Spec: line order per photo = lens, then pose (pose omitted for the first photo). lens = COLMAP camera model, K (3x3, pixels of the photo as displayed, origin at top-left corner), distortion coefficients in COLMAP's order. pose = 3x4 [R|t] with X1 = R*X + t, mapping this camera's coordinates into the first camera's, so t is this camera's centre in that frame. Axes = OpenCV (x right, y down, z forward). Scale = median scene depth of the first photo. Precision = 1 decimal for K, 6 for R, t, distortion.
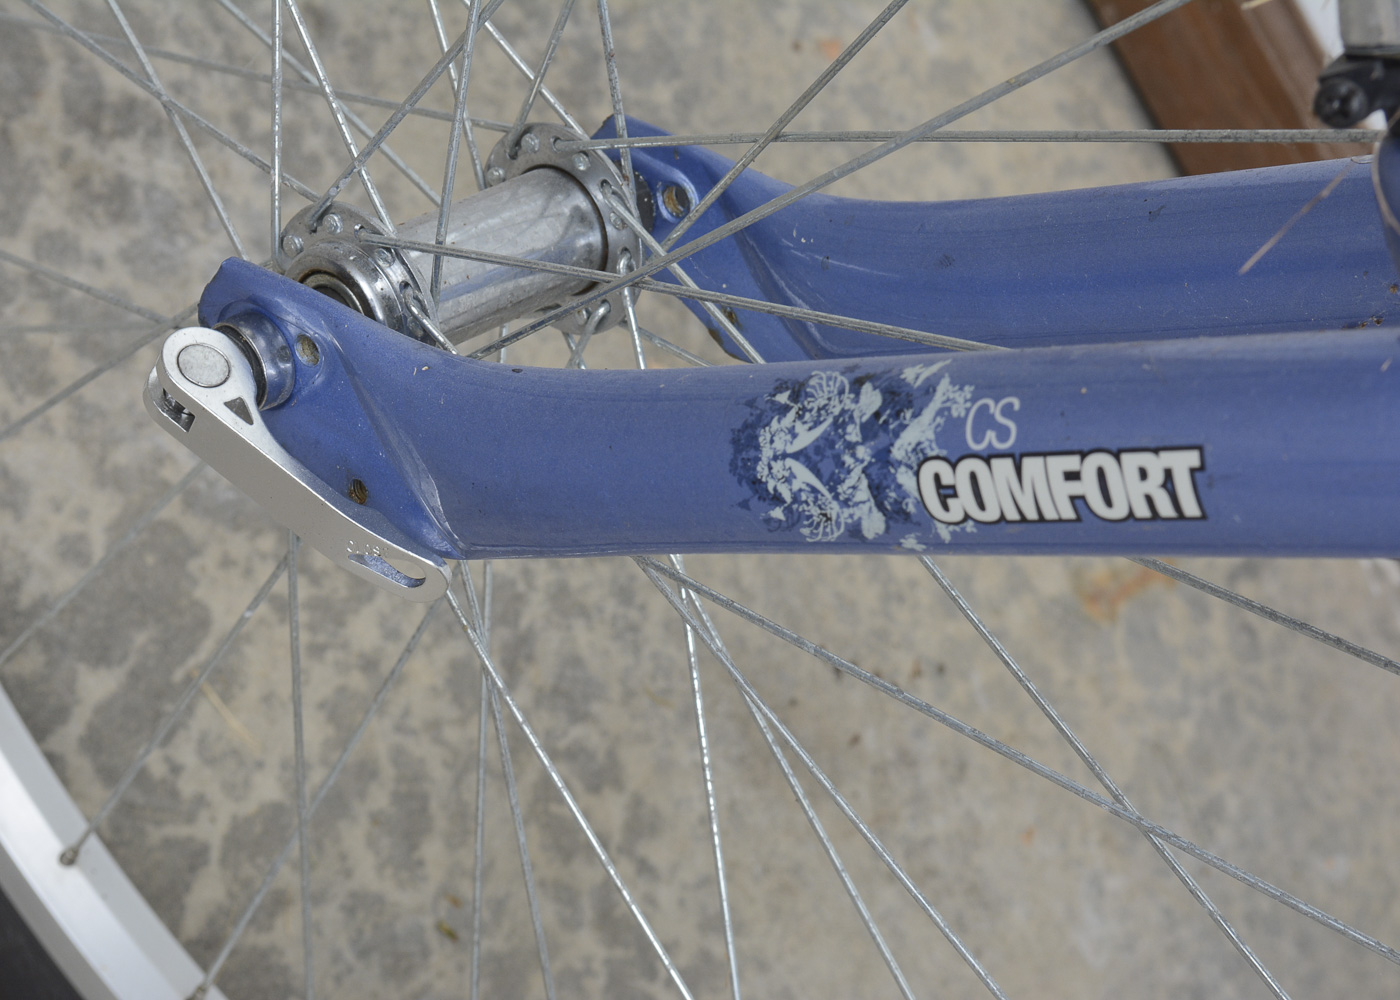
lens RADIAL K [[2914.5, 0, 698.3], [0, 2914.5, 500.2], [0, 0, 1]] dist [0.010223, 0.000000]
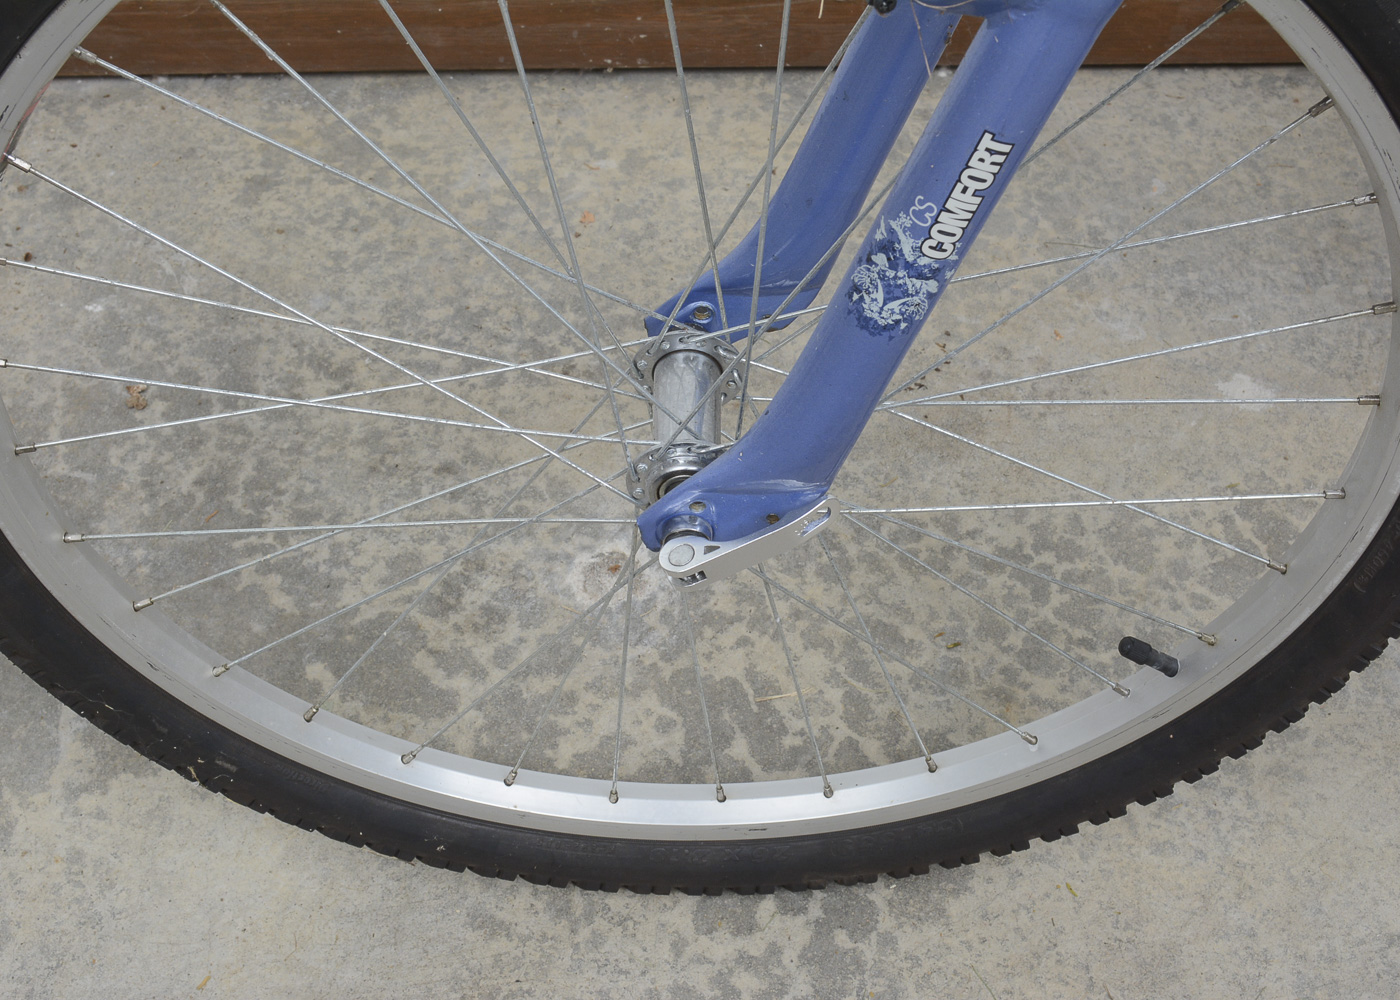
lens RADIAL K [[2051.0, 0, 701.2], [0, 2051.0, 497.5], [0, 0, 1]] dist [-0.055008, 0.000000]
pose [[0.476614, -0.879053, -0.010217, -0.113926], [0.879111, 0.476558, 0.007457, -0.063142], [-0.001686, -0.012536, 0.999920, -0.393349]]
